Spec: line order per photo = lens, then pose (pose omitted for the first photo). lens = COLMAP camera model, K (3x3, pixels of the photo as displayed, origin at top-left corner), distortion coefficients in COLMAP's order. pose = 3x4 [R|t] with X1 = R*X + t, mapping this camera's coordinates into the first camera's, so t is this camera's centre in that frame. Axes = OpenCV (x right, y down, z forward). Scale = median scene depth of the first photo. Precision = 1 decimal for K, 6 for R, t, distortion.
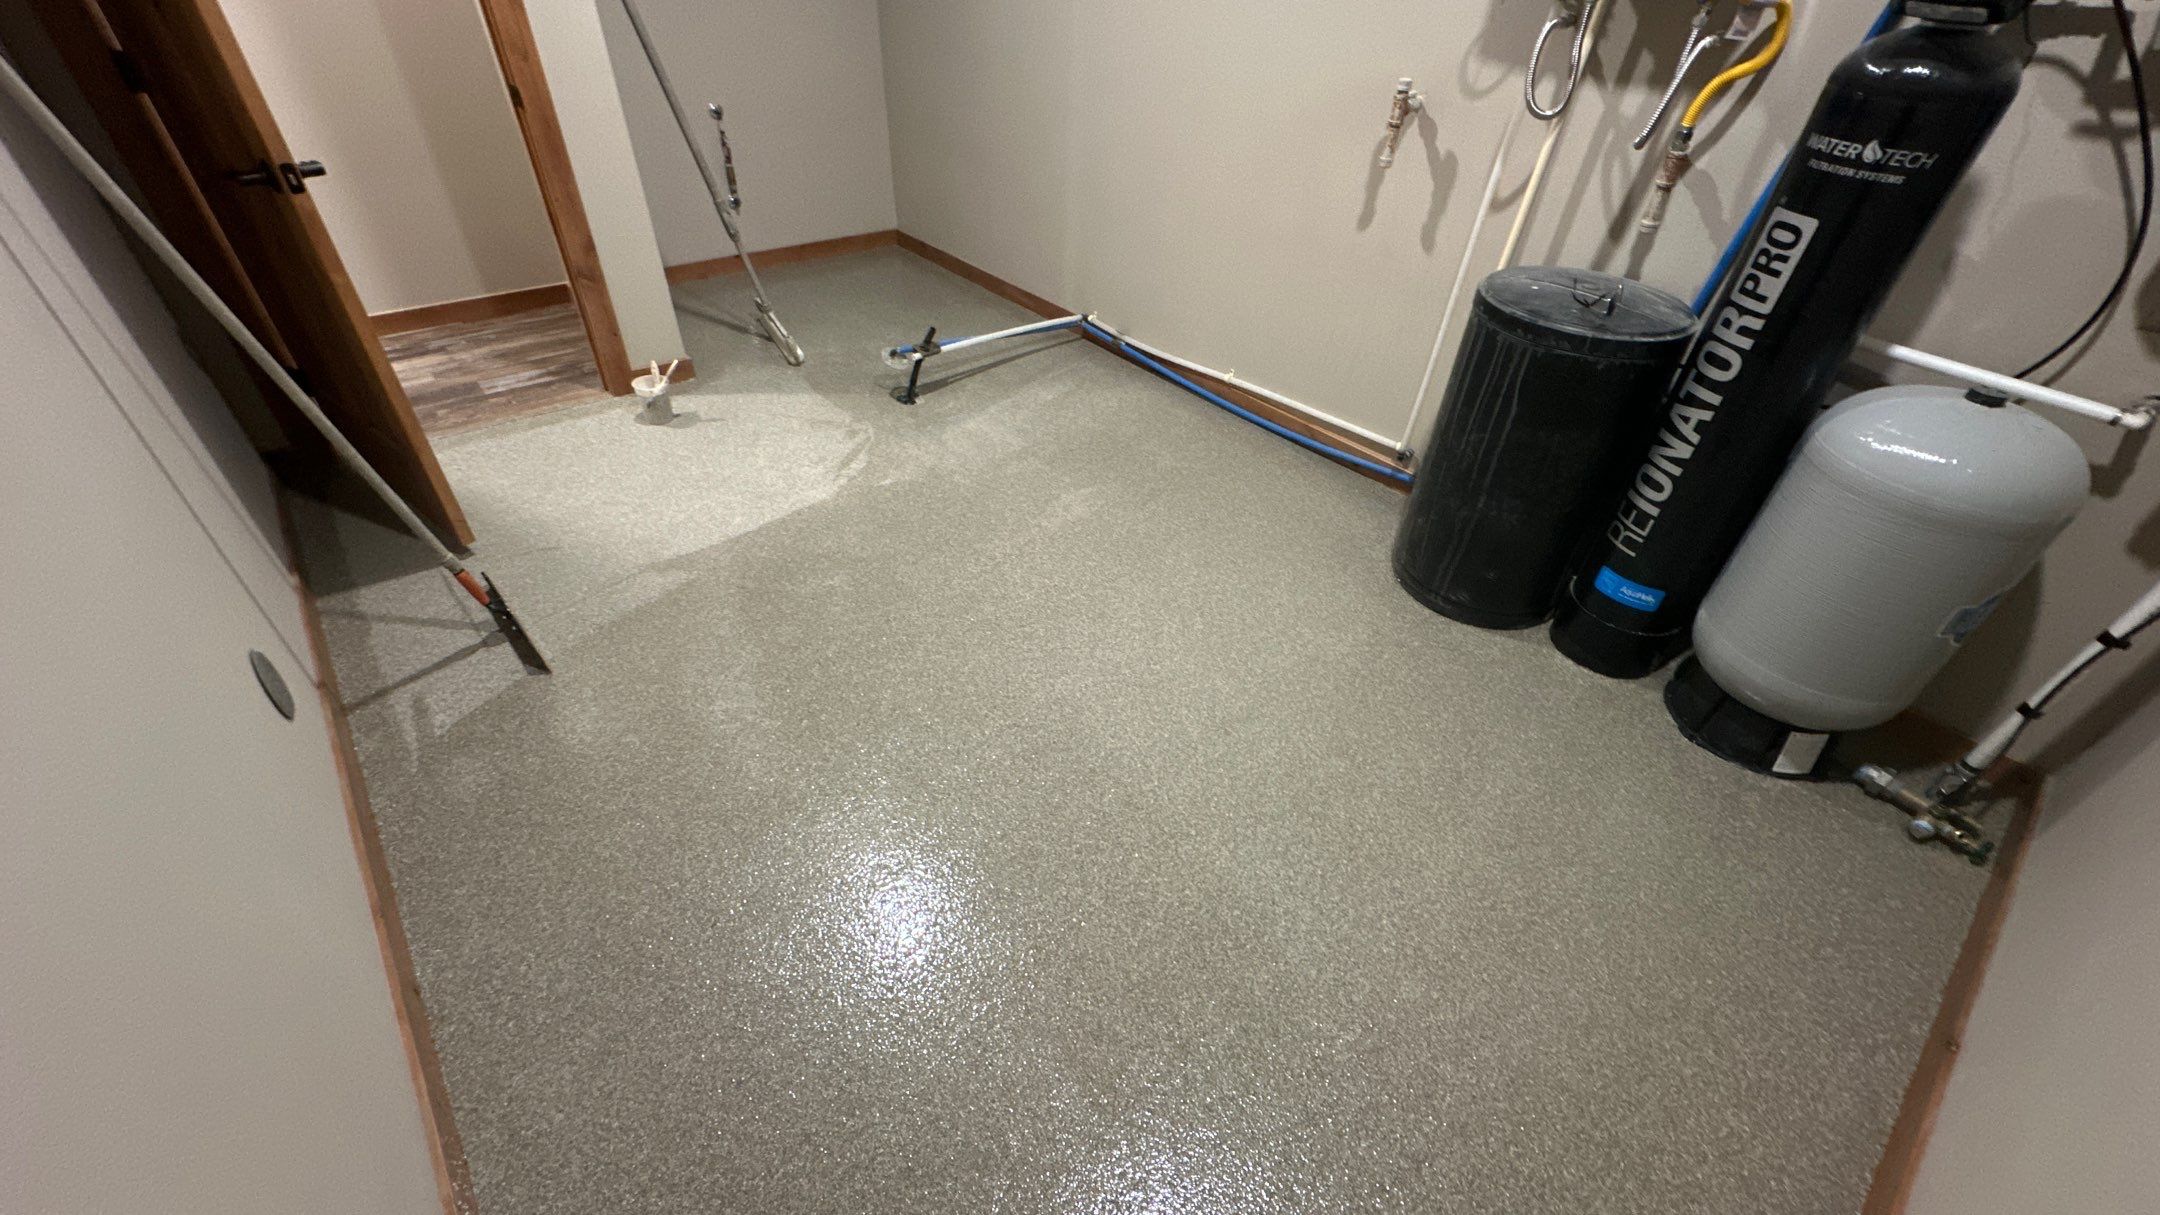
lens RADIAL K [[851.4, 0, 1082.6], [0, 851.4, 602.5], [0, 0, 1]] dist [-0.003224, -0.002091]
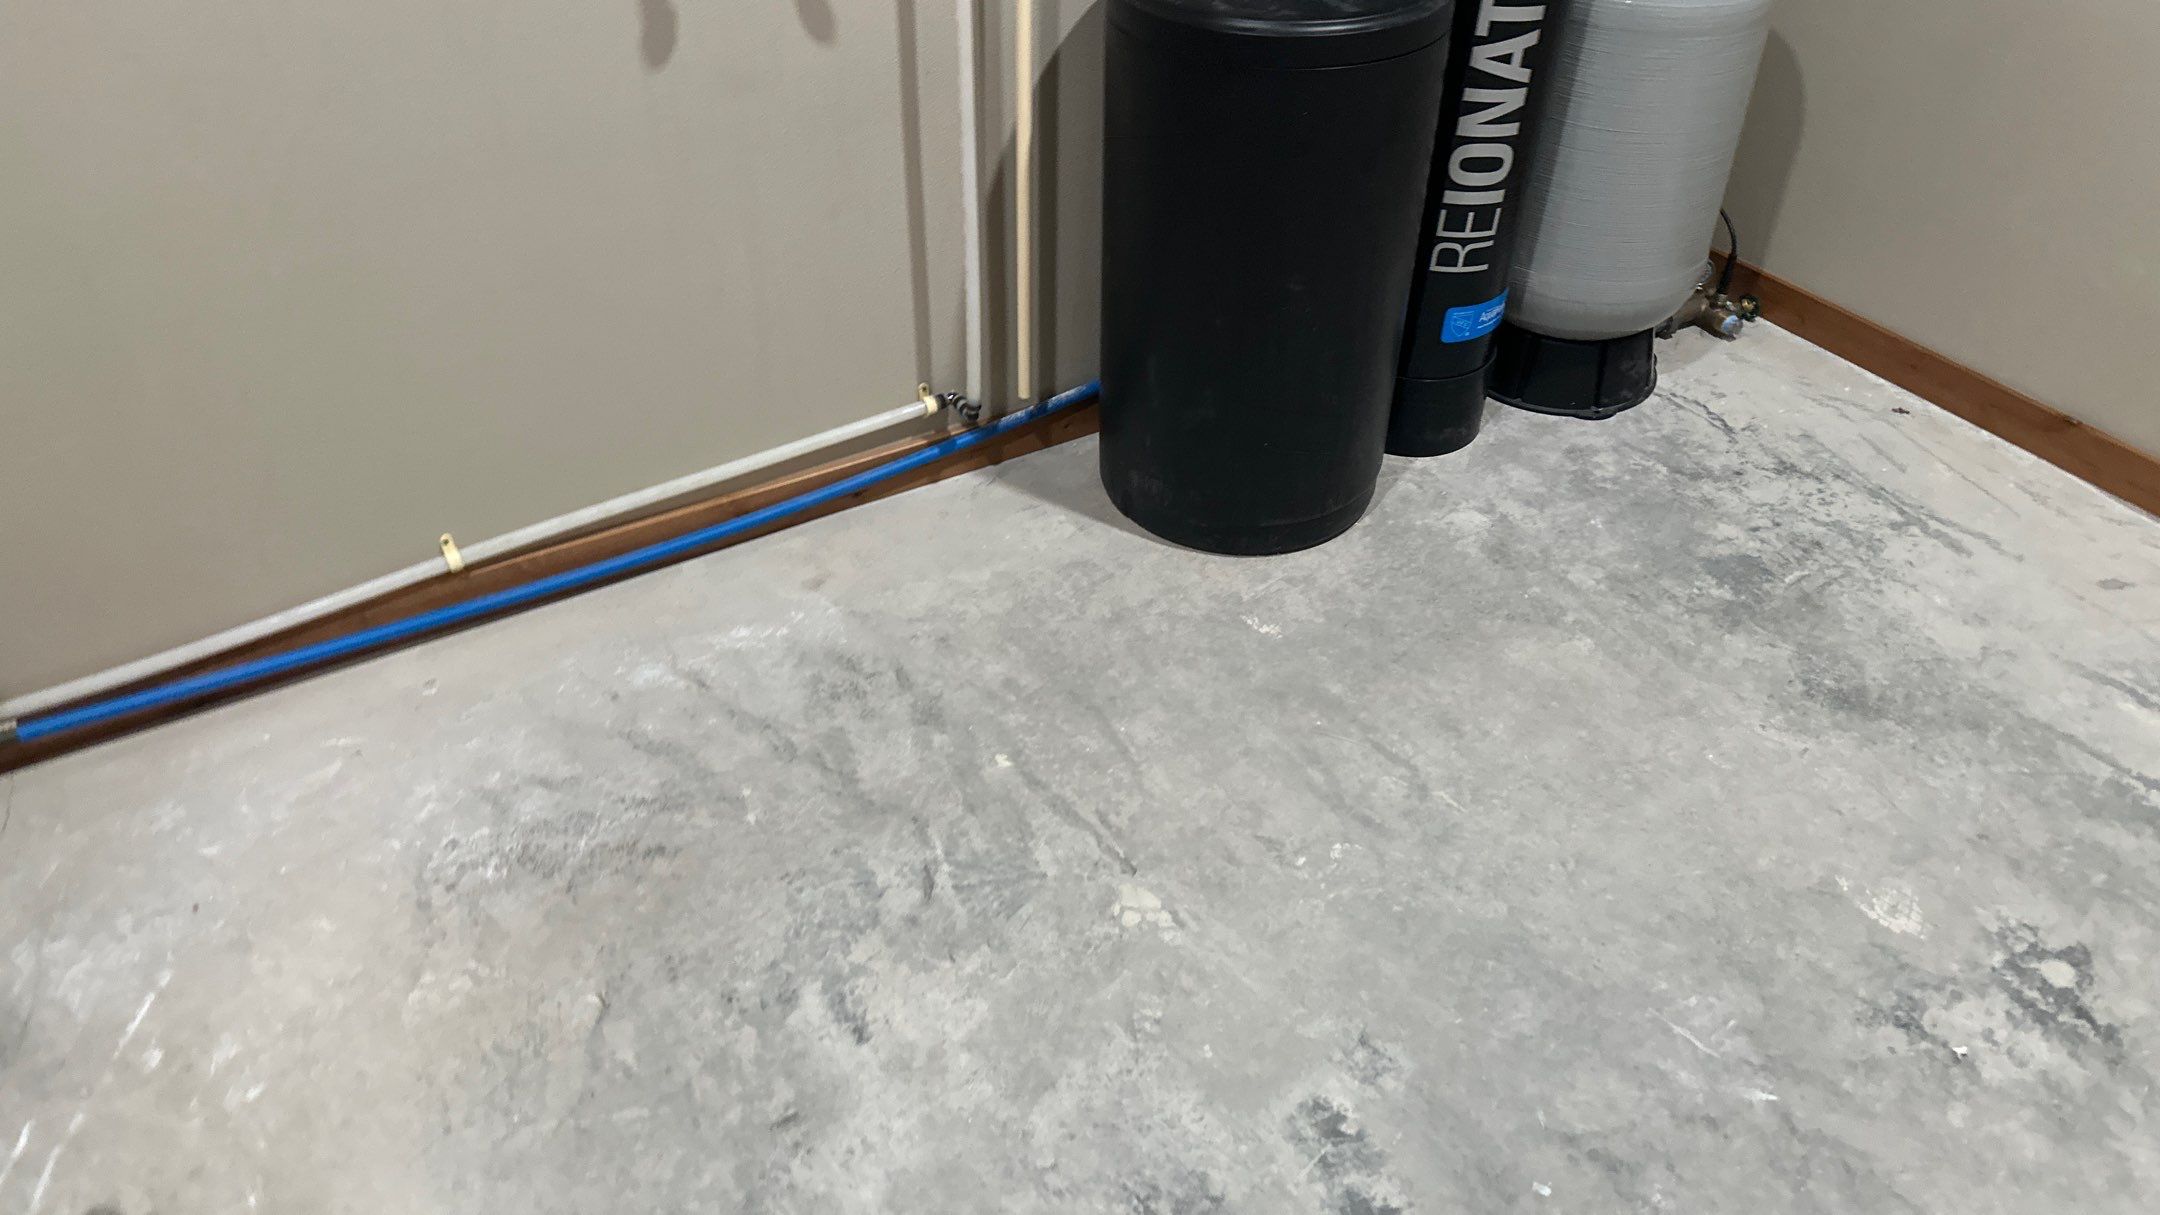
lens RADIAL K [[1538.1, 0, 1082.1], [0, 1538.1, 617.6], [0, 0, 1]] dist [0.028193, -0.022147]
pose [[0.167159, -0.645811, 0.744974, -0.318795], [0.617579, 0.657586, 0.431482, -0.384323], [-0.768540, 0.387954, 0.508761, 0.468263]]
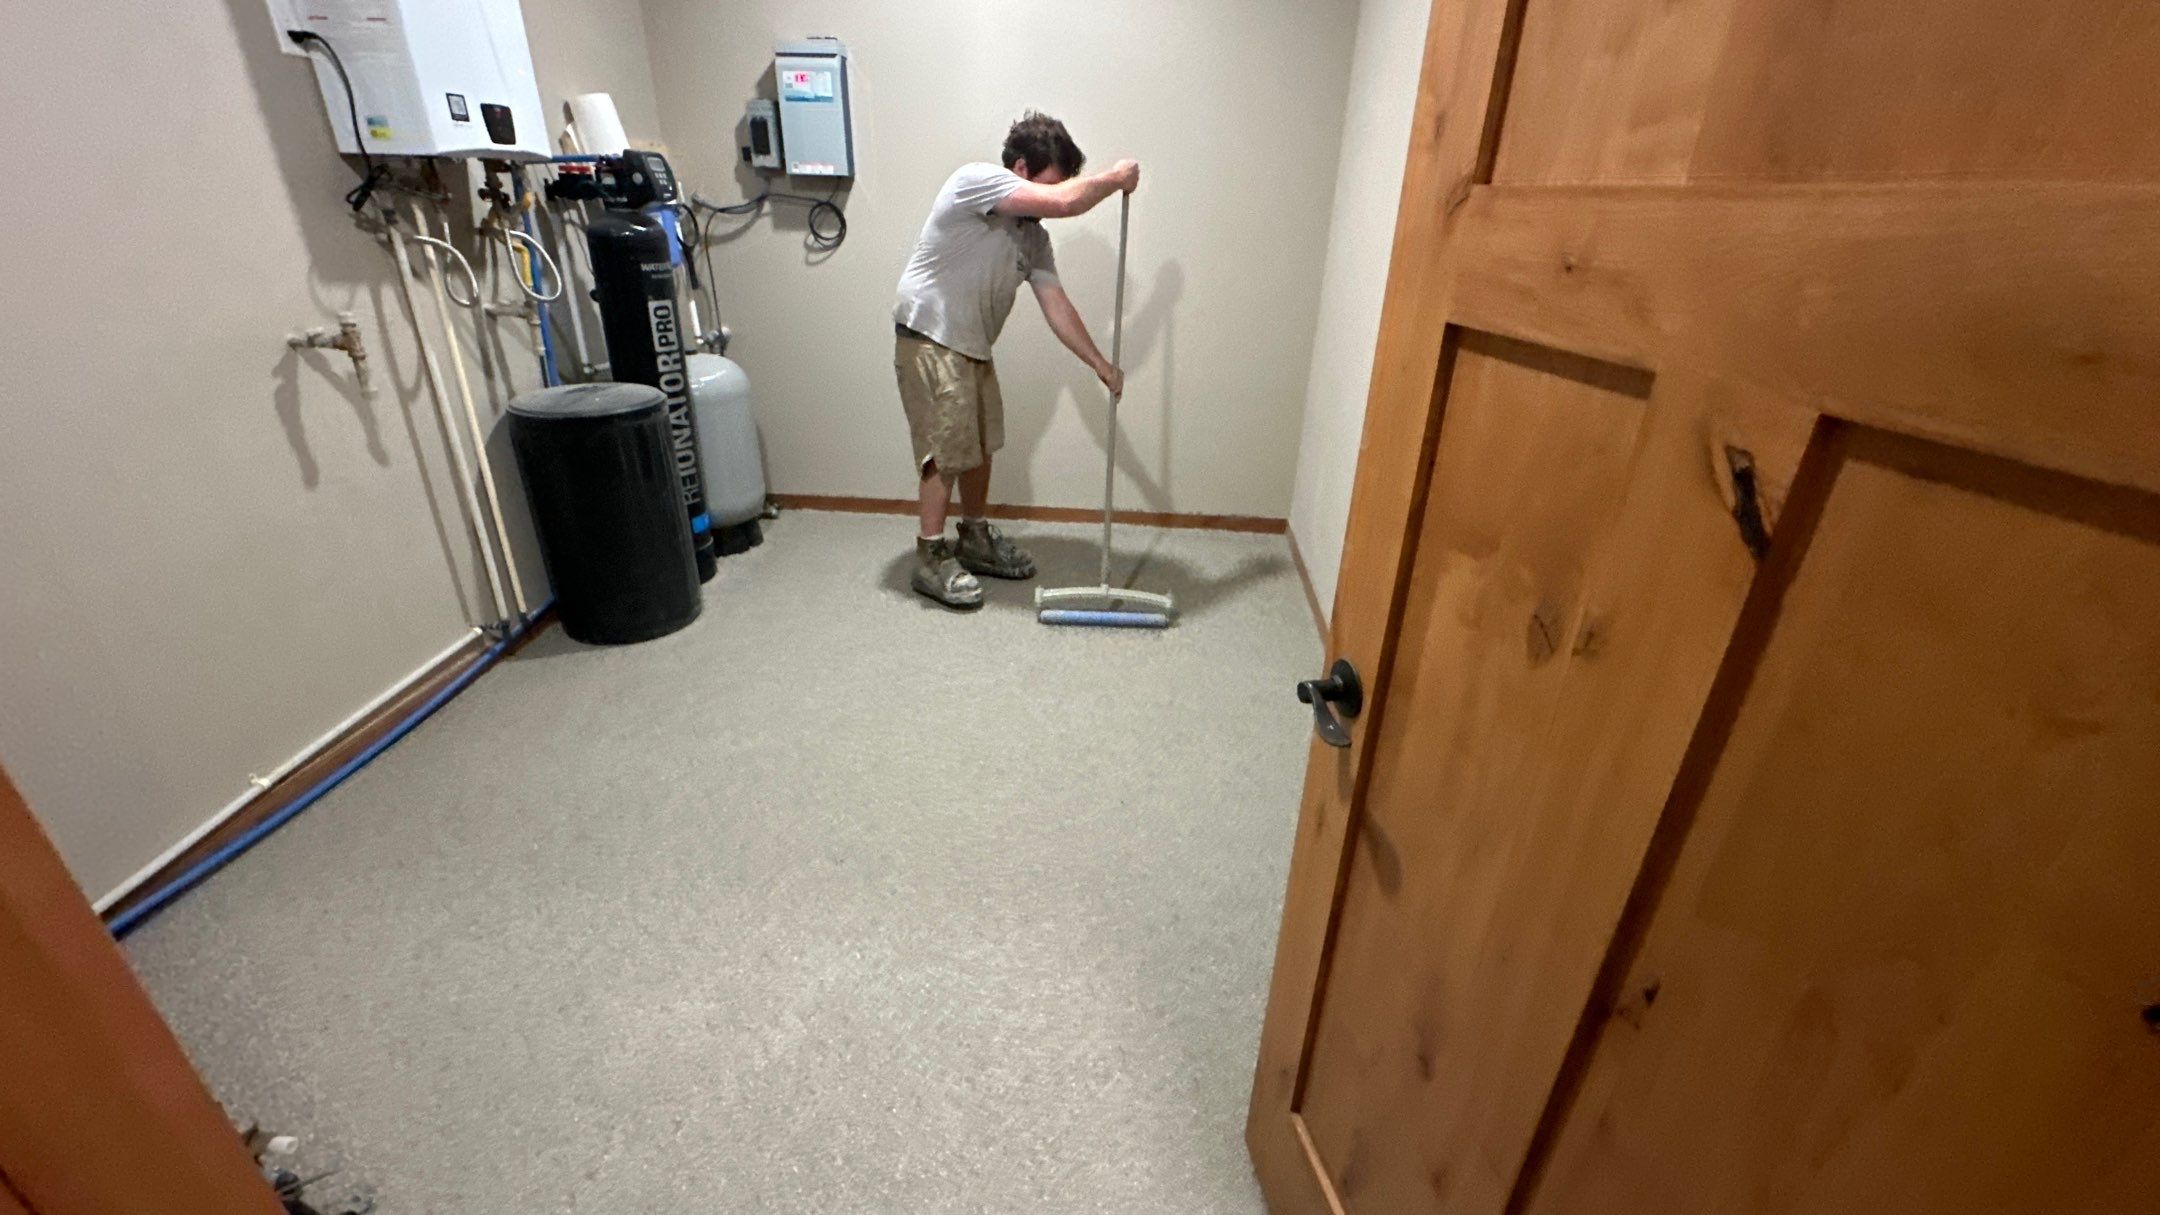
lens RADIAL K [[851.4, 0, 1081.2], [0, 851.4, 602.4], [0, 0, 1]] dist [-0.003224, -0.002091]
pose [[-0.702084, -0.364723, 0.611600, -0.637004], [0.399949, 0.508643, 0.762446, -0.600033], [-0.589168, 0.779910, -0.211239, 0.685986]]
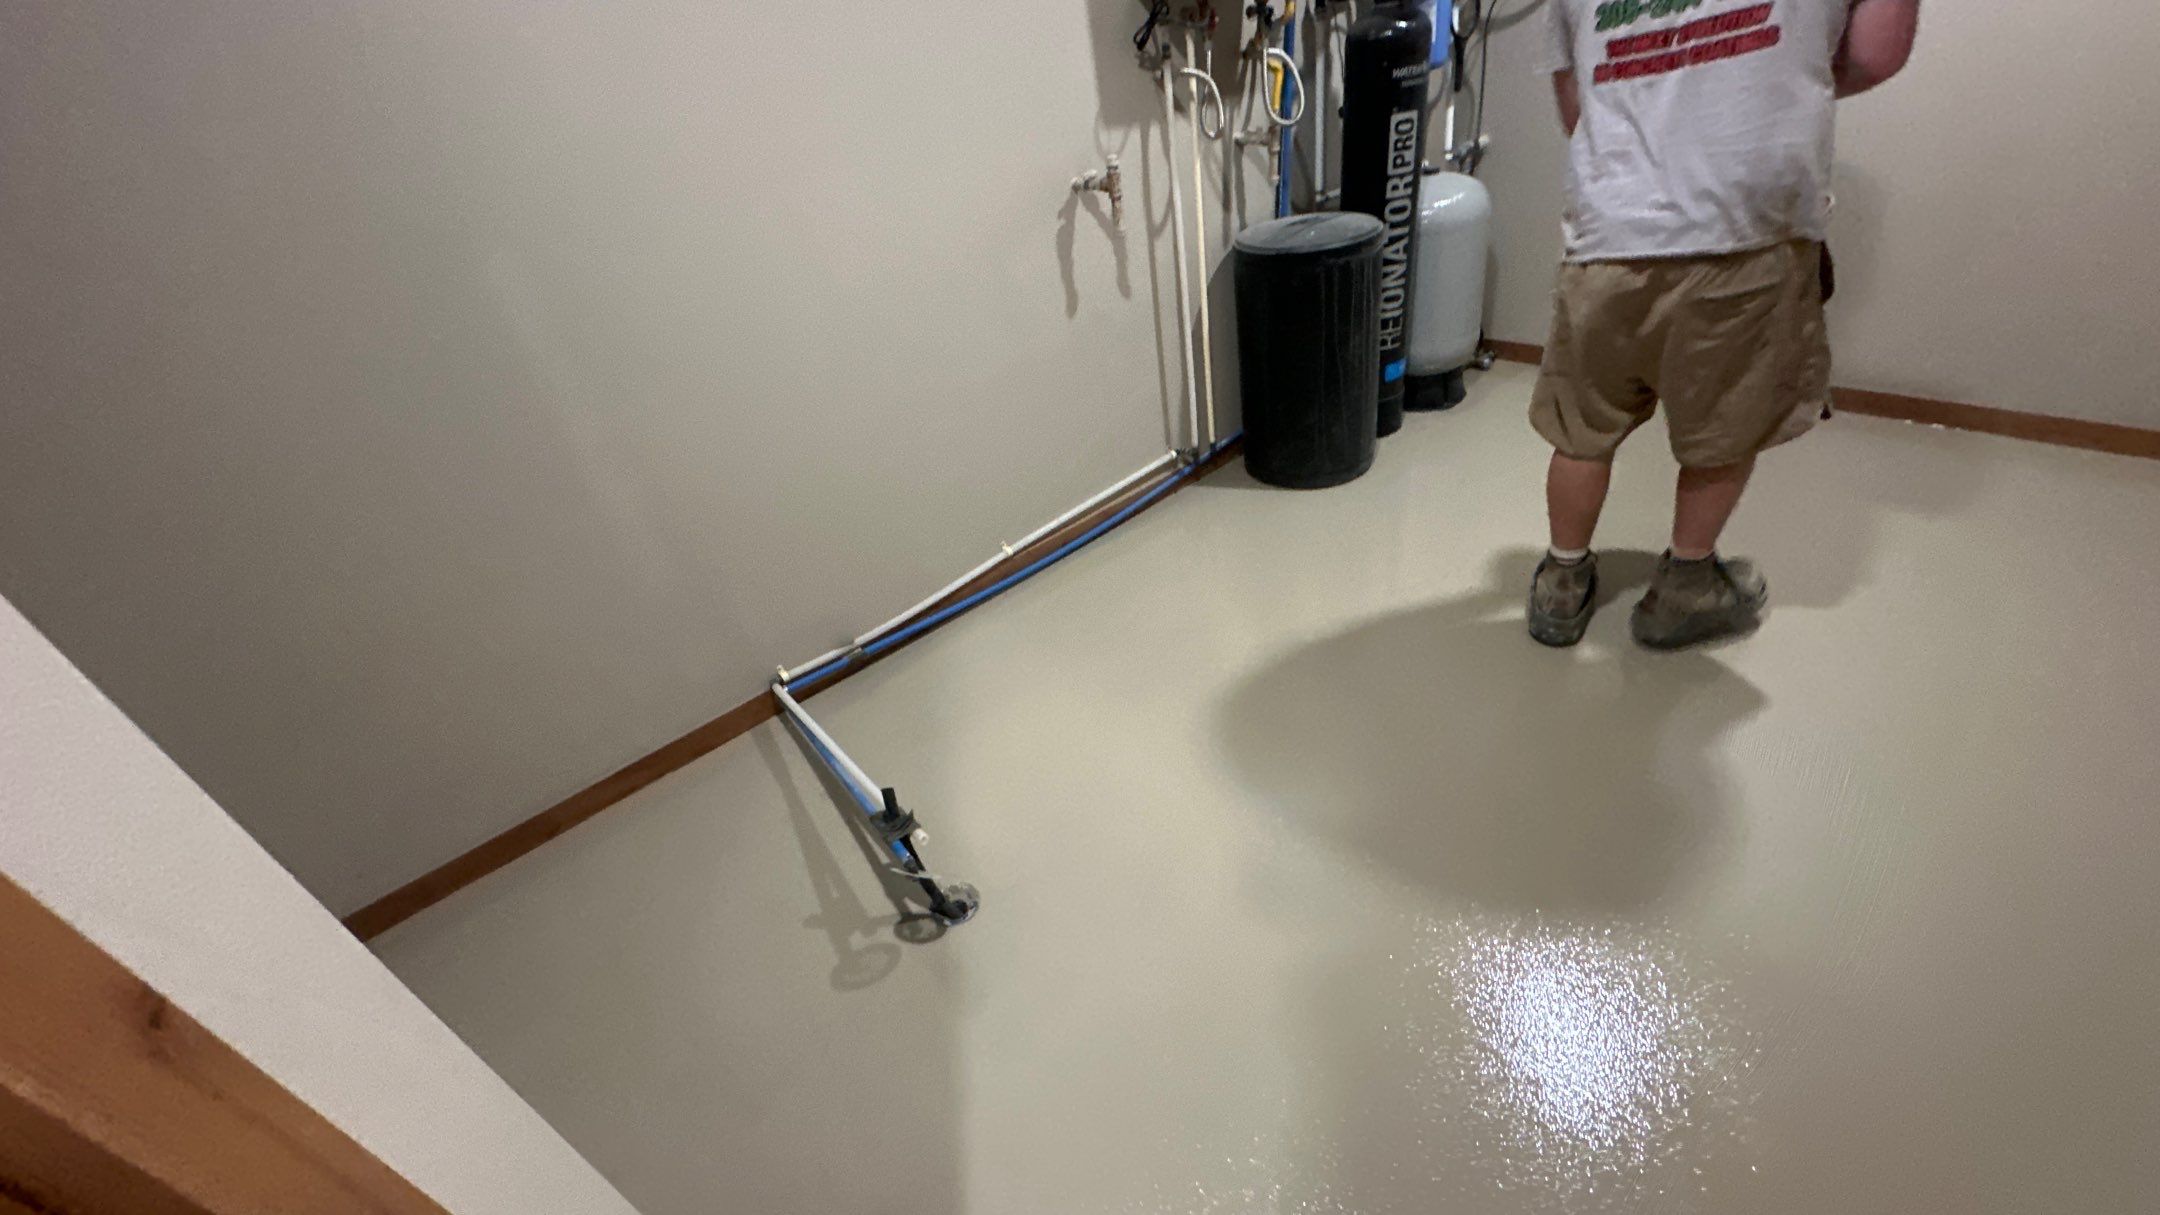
lens RADIAL K [[851.4, 0, 1083.9], [0, 851.4, 592.9], [0, 0, 1]] dist [-0.003224, -0.002091]
pose [[0.004007, -0.590469, 0.807050, -0.557452], [0.738221, 0.546149, 0.395918, -0.541082], [-0.674547, 0.594195, 0.438086, 0.626386]]
